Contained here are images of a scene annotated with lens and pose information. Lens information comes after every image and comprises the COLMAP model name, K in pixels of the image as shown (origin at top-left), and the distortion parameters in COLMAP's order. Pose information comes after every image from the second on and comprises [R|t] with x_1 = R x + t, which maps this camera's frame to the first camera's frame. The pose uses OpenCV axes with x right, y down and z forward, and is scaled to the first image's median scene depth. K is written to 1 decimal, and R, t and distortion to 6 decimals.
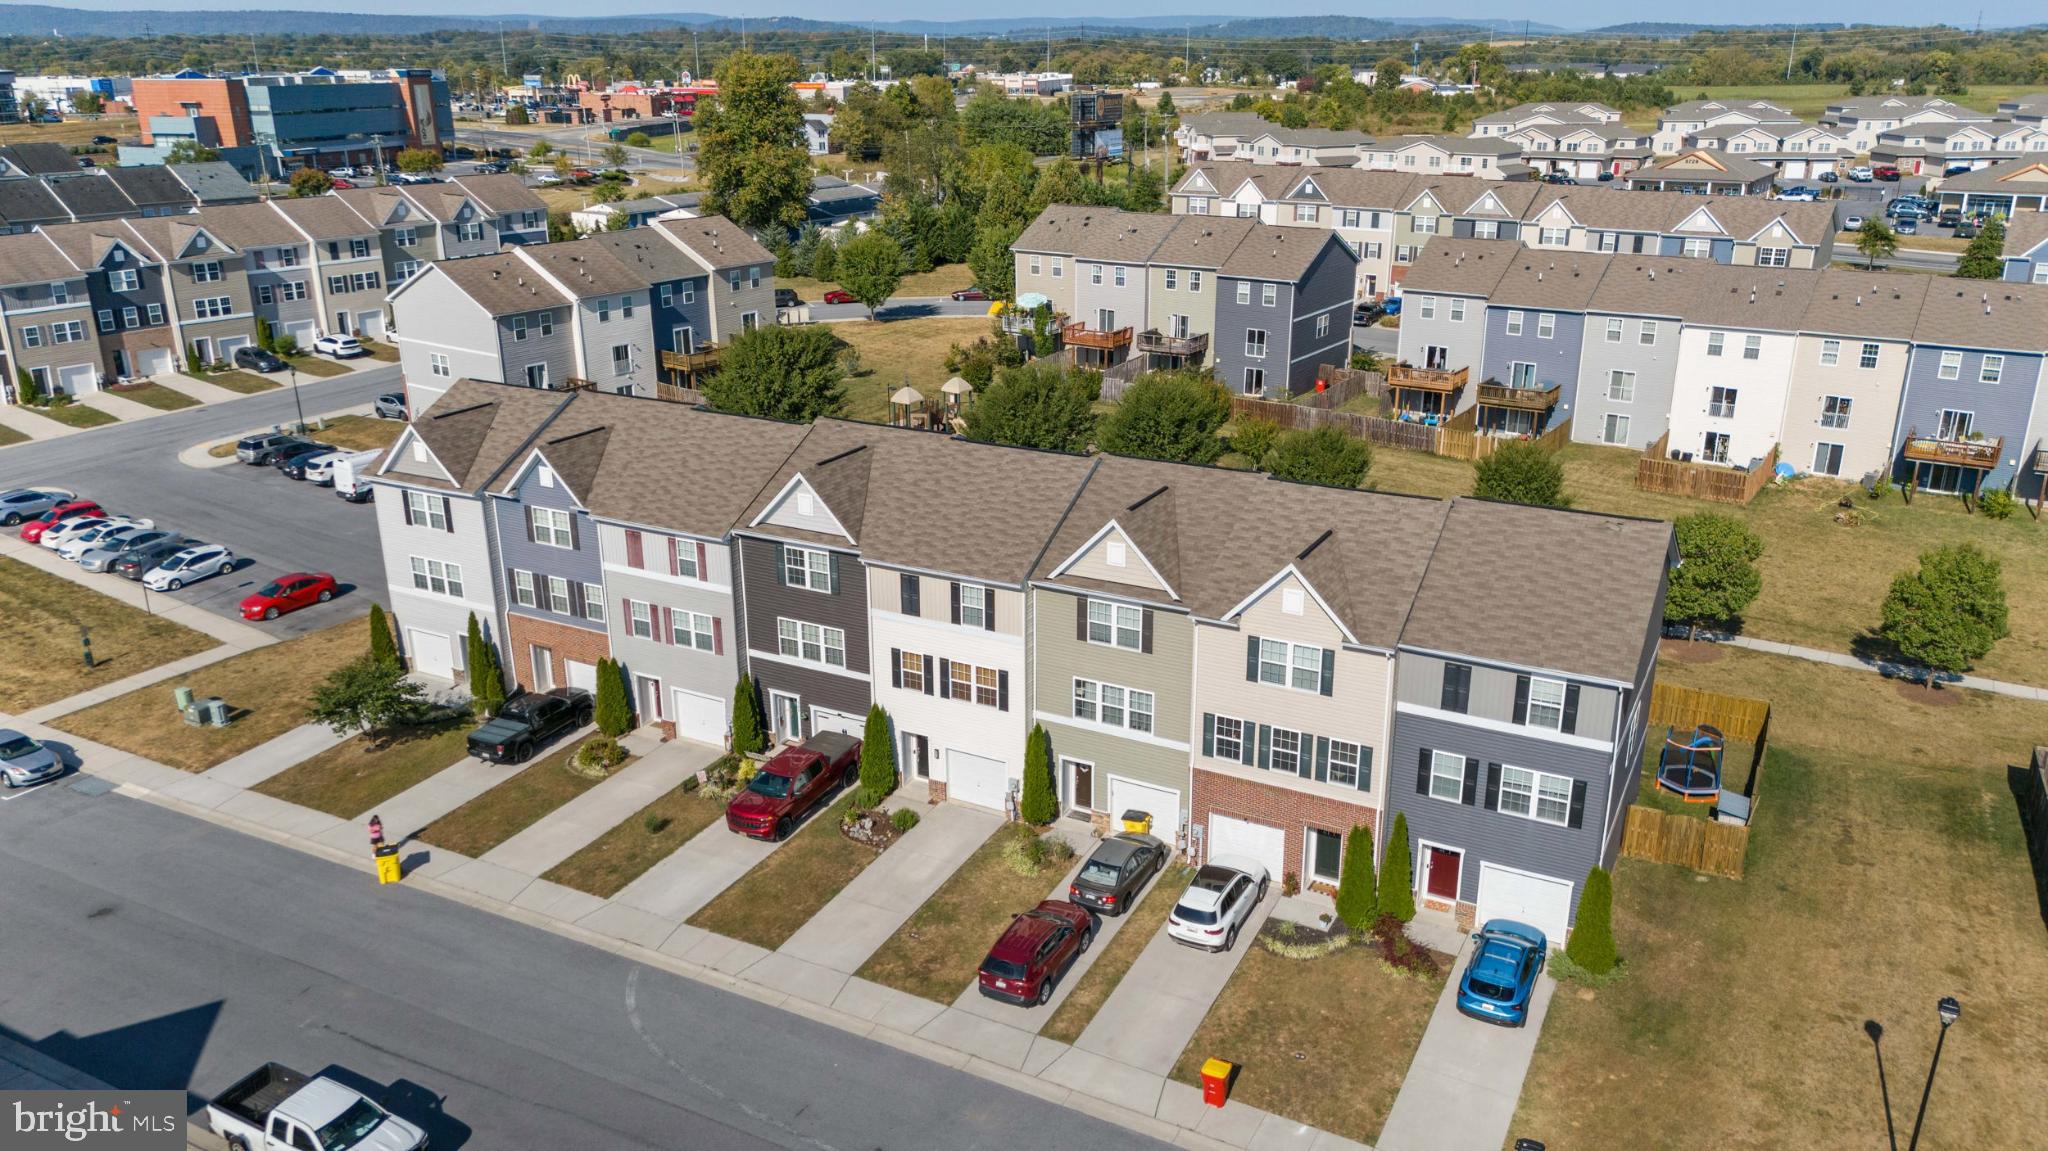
lens RADIAL K [[1527.6, 0, 1028.4], [0, 1527.6, 569.5], [0, 0, 1]] dist [0.088239, -0.117566]
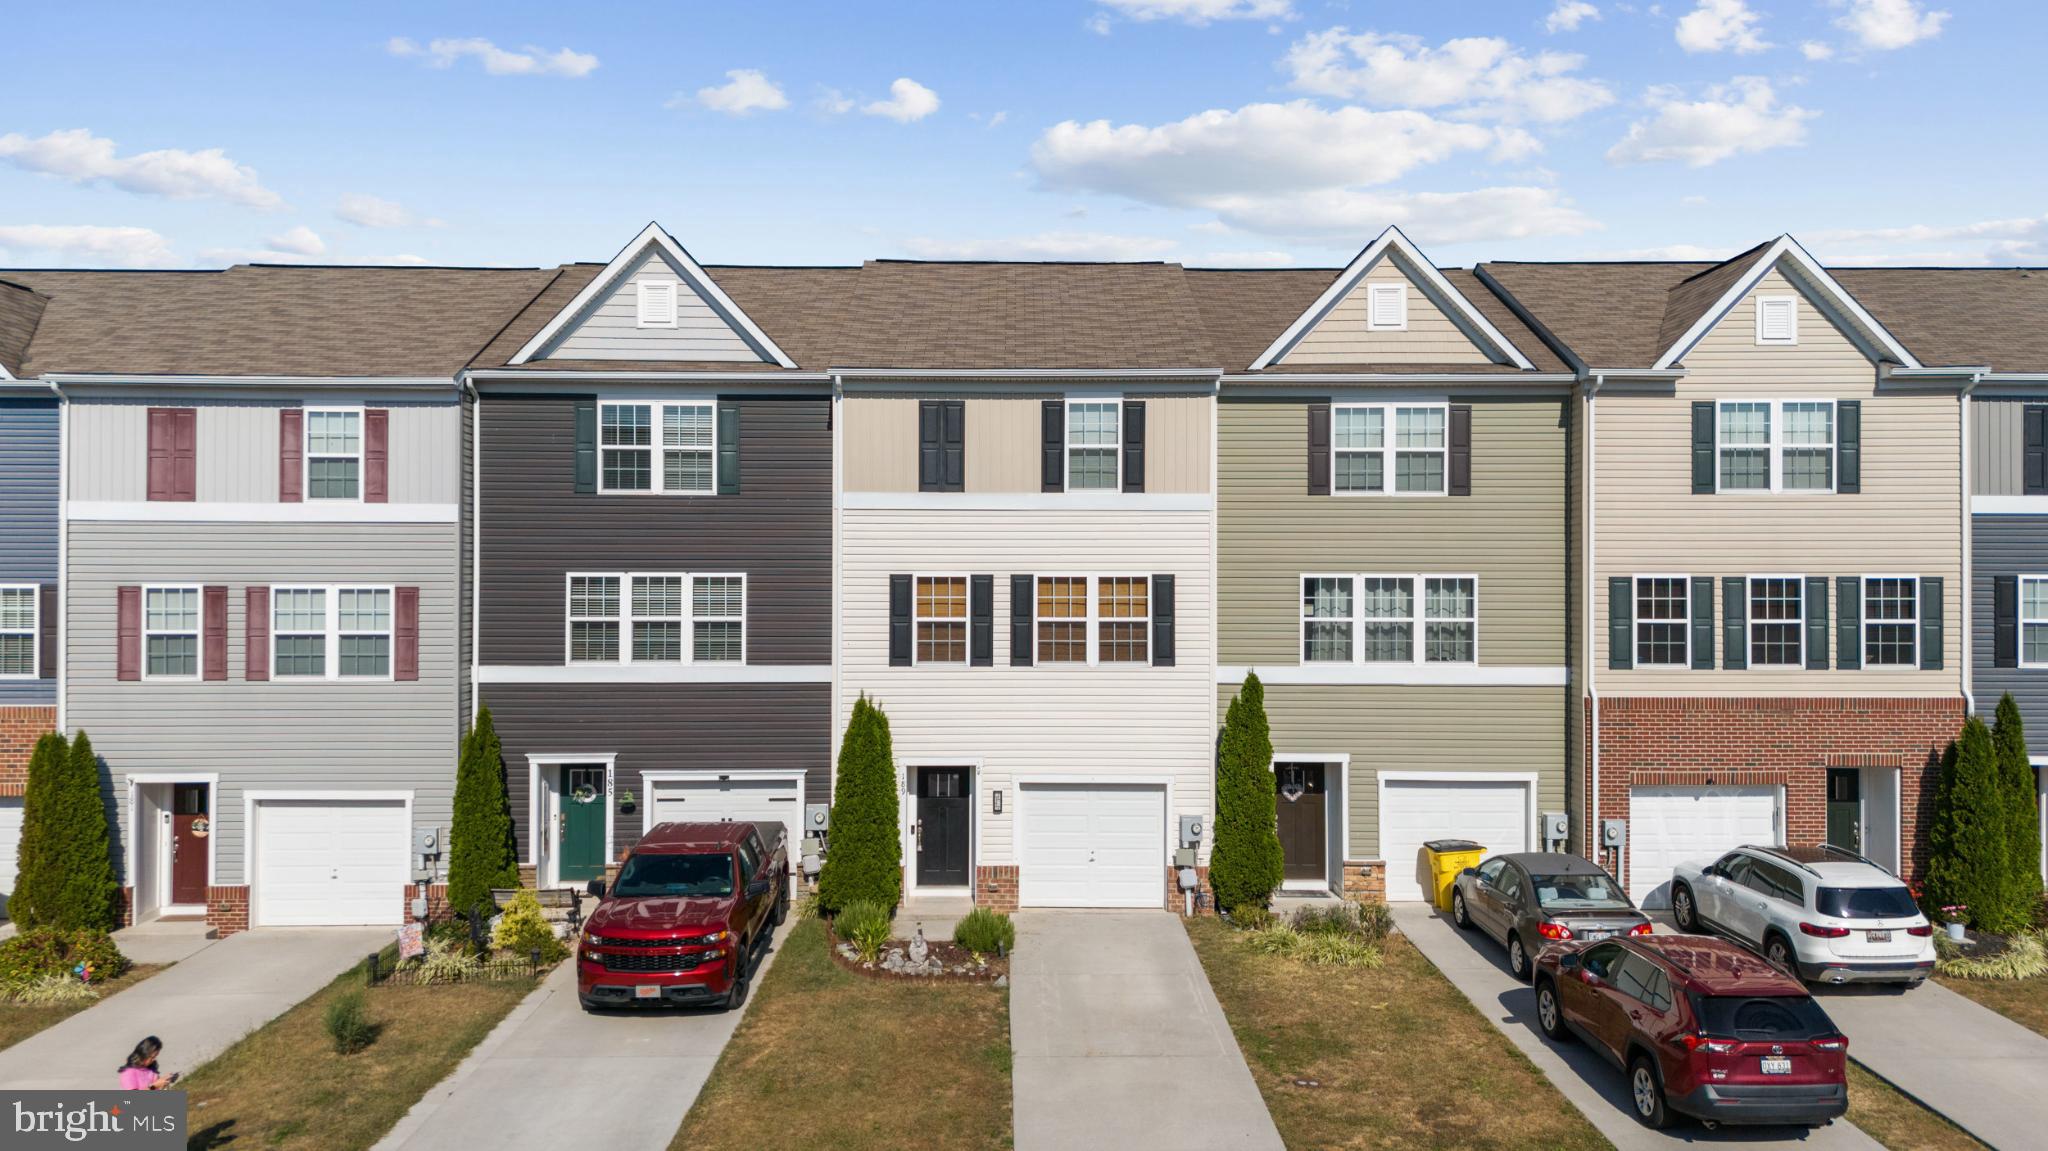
lens RADIAL K [[1527.6, 0, 1028.4], [0, 1527.6, 569.5], [0, 0, 1]] dist [0.088239, -0.117566]
pose [[0.875196, 0.013394, 0.483584, -0.275790], [0.153842, 0.940019, -0.304461, 0.196433], [-0.458656, 0.340858, 0.820640, 0.594527]]
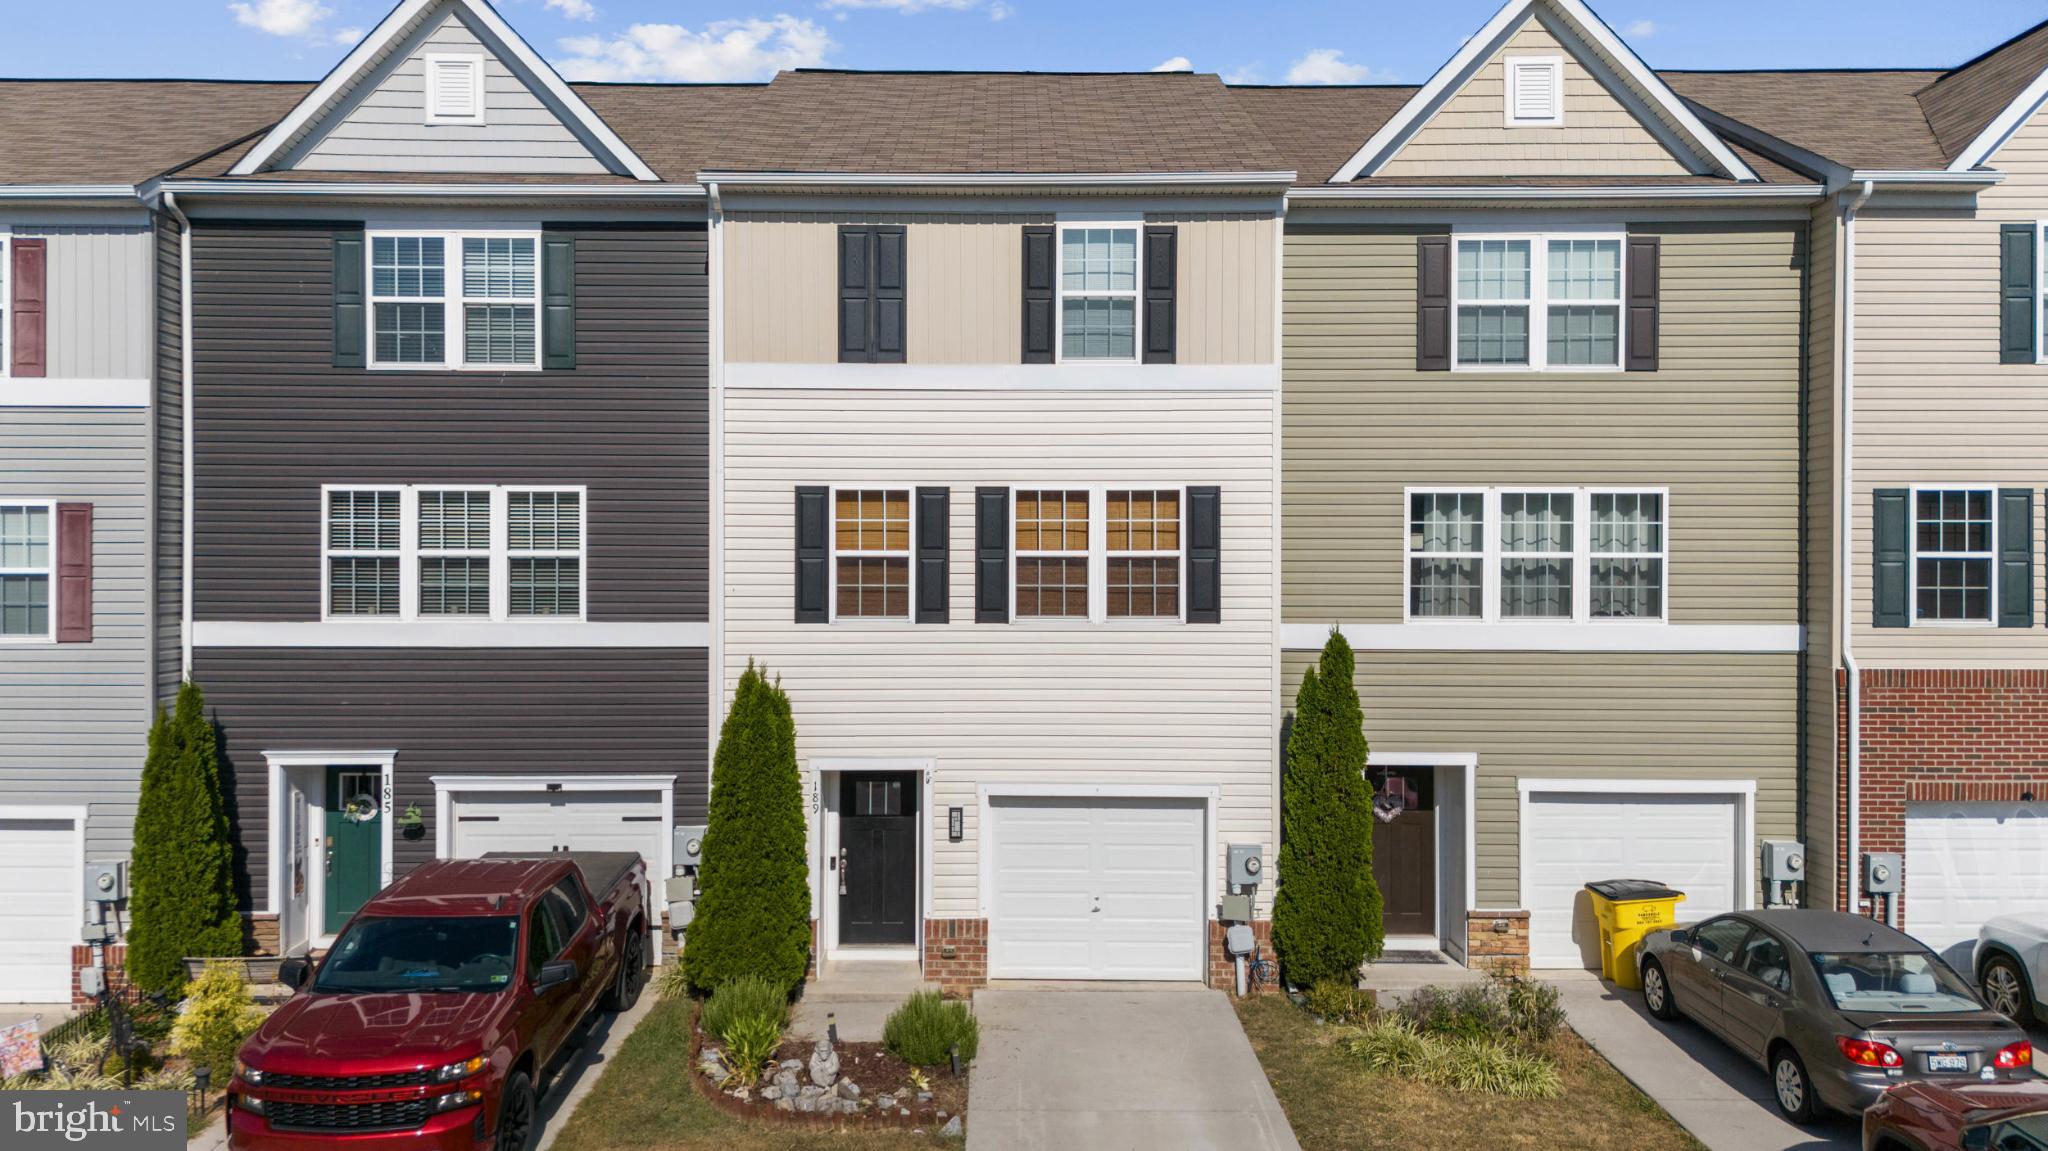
lens RADIAL K [[1532.5, 0, 999.3], [0, 1532.5, 579.5], [0, 0, 1]] dist [0.033502, -0.001733]
pose [[0.881179, 0.006013, 0.472745, -0.198944], [0.150070, 0.944652, -0.291740, 0.165308], [-0.448333, 0.328020, 0.831505, 0.723268]]
